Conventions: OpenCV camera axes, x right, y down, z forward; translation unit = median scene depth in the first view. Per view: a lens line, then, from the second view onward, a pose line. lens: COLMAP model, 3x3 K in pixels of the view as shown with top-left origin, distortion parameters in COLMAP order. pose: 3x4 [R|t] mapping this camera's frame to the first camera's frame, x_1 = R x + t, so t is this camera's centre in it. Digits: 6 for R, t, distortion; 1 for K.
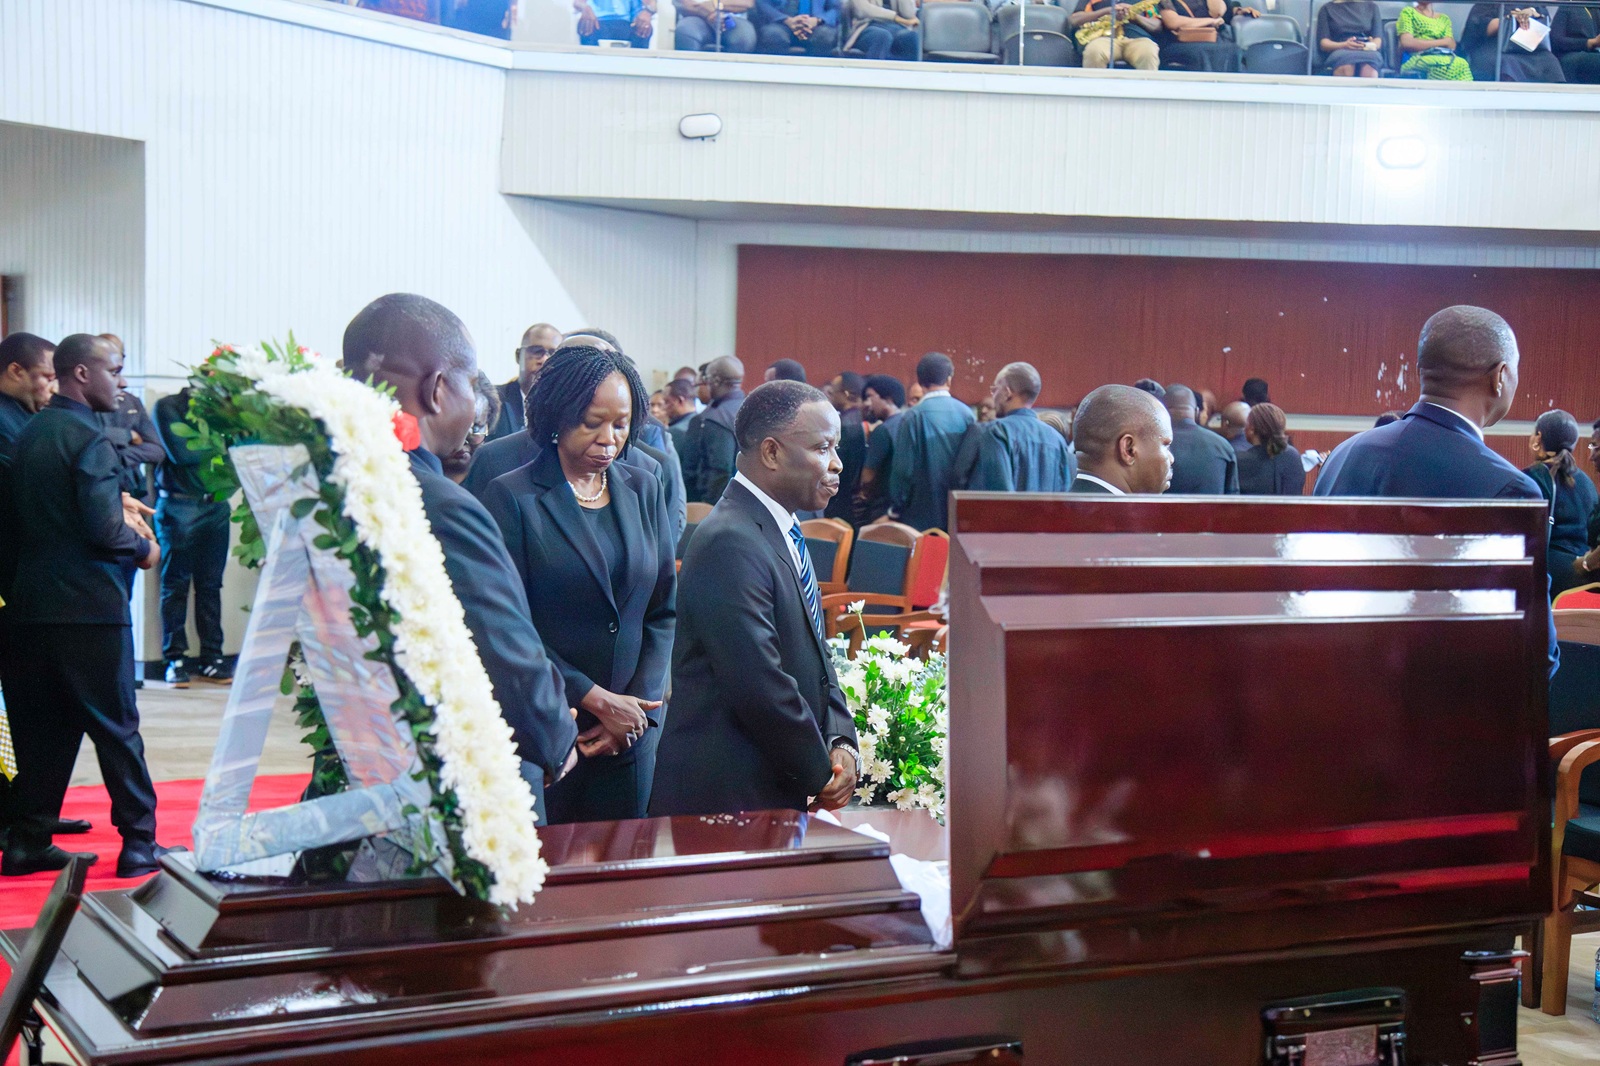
lens RADIAL K [[2287.5, 0, 816.3], [0, 2287.5, 545.2], [0, 0, 1]] dist [0.106970, 0.000000]
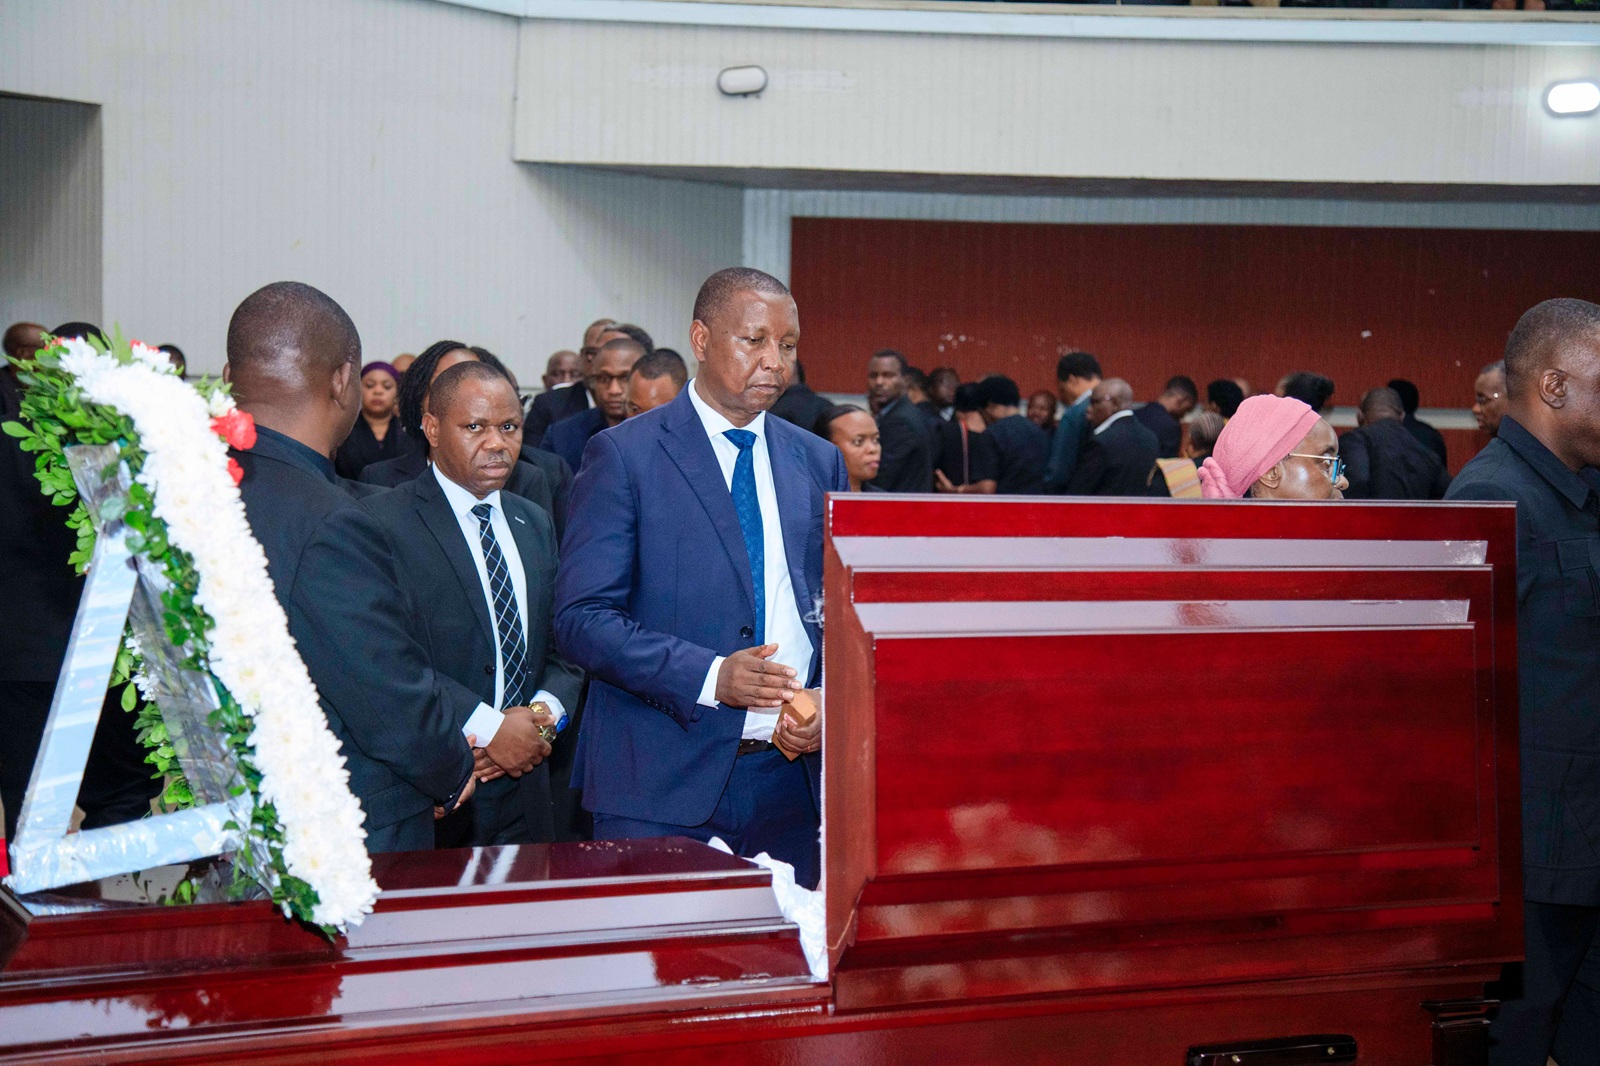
lens RADIAL K [[2721.1, 0, 798.6], [0, 2721.1, 536.7], [0, 0, 1]] dist [0.184510, 0.000000]
pose [[0.998717, -0.002522, -0.050577, 0.115691], [0.001897, 0.999921, -0.012407, 0.009705], [0.050604, 0.012295, 0.998643, -0.126864]]
